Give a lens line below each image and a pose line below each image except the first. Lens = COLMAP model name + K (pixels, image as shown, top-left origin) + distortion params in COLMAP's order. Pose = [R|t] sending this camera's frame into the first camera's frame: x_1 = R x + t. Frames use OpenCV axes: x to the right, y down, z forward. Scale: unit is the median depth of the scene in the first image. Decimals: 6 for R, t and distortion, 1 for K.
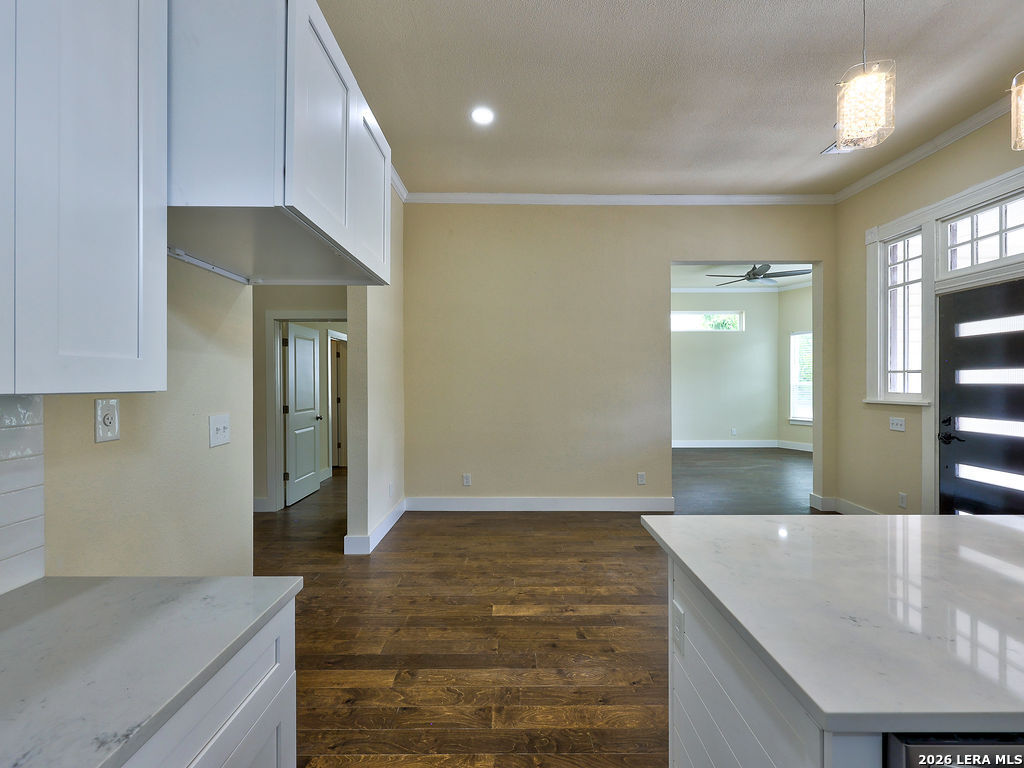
lens RADIAL K [[462.9, 0, 517.9], [0, 462.9, 381.0], [0, 0, 1]] dist [0.001408, 0.000432]
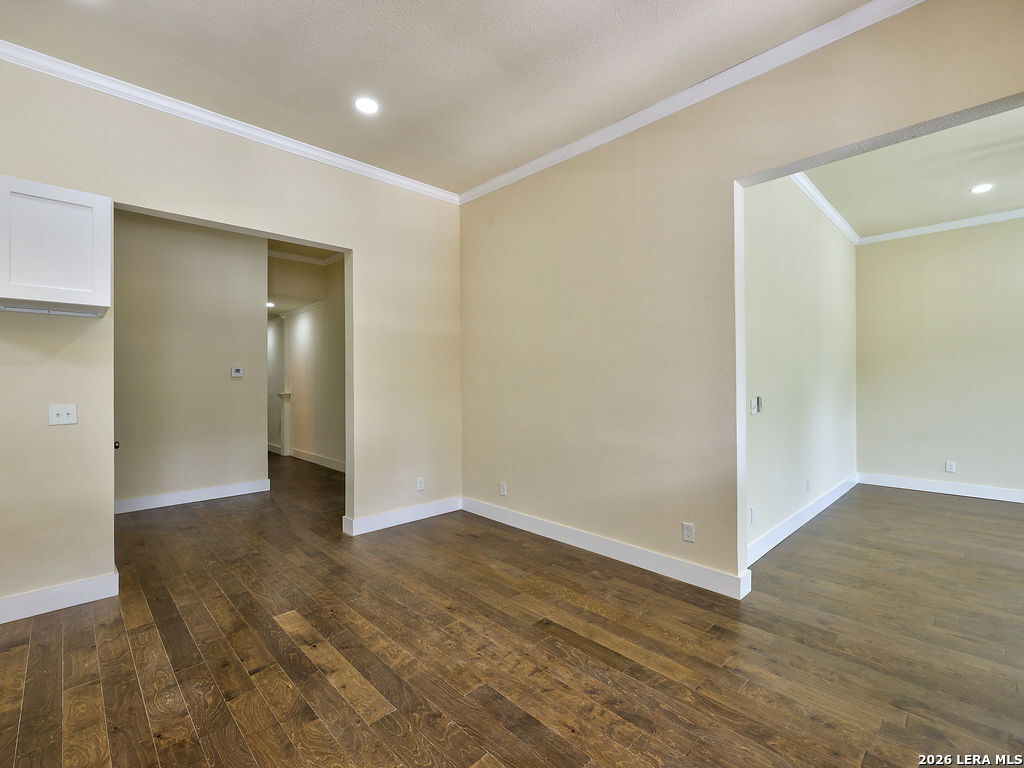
lens RADIAL K [[462.9, 0, 513.3], [0, 462.9, 383.5], [0, 0, 1]] dist [0.001408, 0.000432]
pose [[0.687678, 0.001469, -0.726015, 0.565968], [0.004195, 0.999973, 0.005997, -0.001598], [0.726004, -0.007169, 0.687653, 0.380204]]
